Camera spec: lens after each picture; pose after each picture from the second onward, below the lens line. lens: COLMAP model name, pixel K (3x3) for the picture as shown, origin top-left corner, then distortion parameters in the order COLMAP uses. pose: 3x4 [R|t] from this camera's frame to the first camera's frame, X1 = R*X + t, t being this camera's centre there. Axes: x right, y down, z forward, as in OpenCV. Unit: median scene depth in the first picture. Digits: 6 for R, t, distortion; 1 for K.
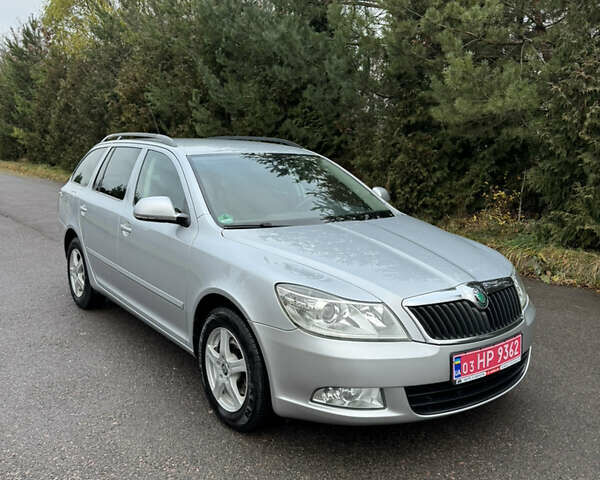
lens RADIAL K [[560.4, 0, 299.4], [0, 560.4, 240.3], [0, 0, 1]] dist [0.038180, 0.000000]
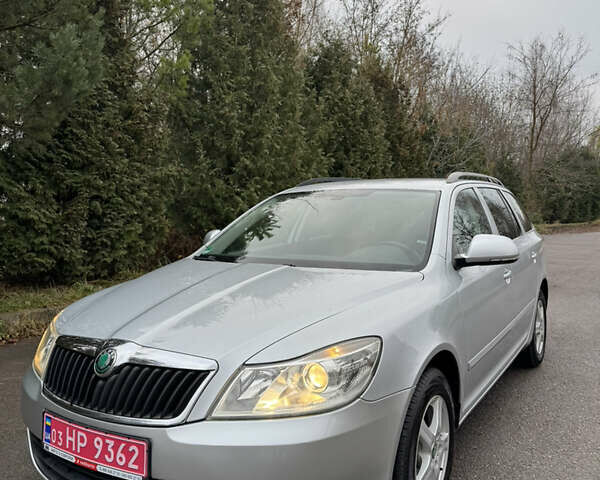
lens RADIAL K [[560.4, 0, 305.3], [0, 560.4, 249.4], [0, 0, 1]] dist [0.038180, 0.000000]
pose [[0.348344, 0.052553, -0.935892, 1.128442], [-0.129402, 0.991564, 0.007515, -0.084831], [0.928392, 0.118489, 0.352206, 0.991956]]
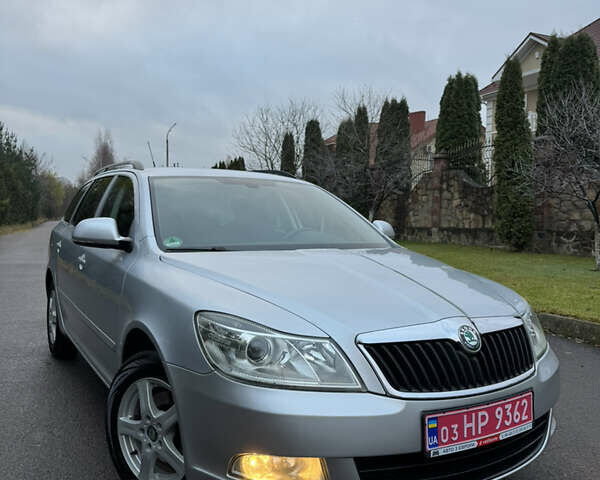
lens RADIAL K [[560.4, 0, 314.8], [0, 560.4, 237.8], [0, 0, 1]] dist [0.038180, 0.000000]
pose [[0.997064, 0.009789, -0.075944, 0.176909], [-0.019350, 0.991815, -0.126206, 0.070274], [0.074087, 0.127305, 0.989093, 0.236646]]
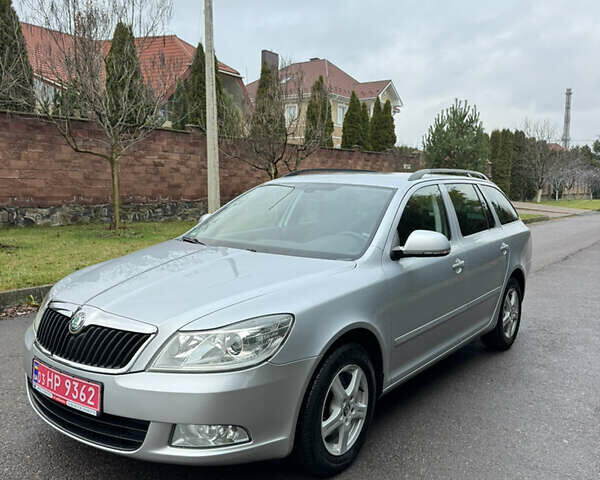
lens RADIAL K [[560.4, 0, 303.3], [0, 560.4, 241.8], [0, 0, 1]] dist [0.038180, 0.000000]
pose [[0.263879, 0.095782, -0.959788, 1.355135], [-0.167656, 0.984465, 0.052150, -0.147038], [0.949873, 0.147153, 0.275838, 1.108656]]
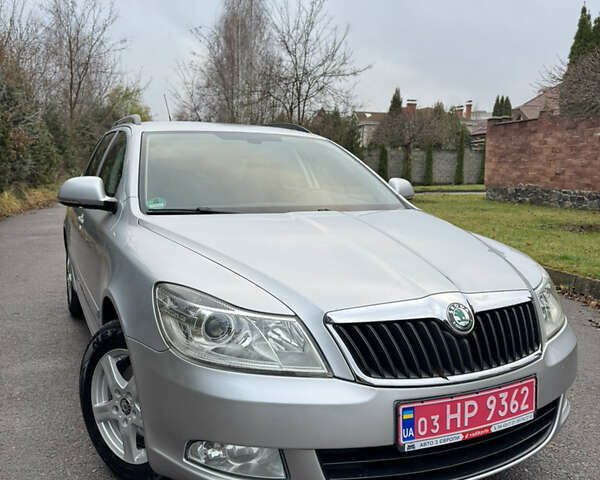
lens RADIAL K [[560.4, 0, 313.8], [0, 560.4, 240.6], [0, 0, 1]] dist [0.038180, 0.000000]
pose [[0.985541, 0.025701, -0.167474, 0.268064], [-0.032618, 0.998719, -0.038680, 0.045344], [0.166265, 0.043584, 0.985117, 0.336329]]
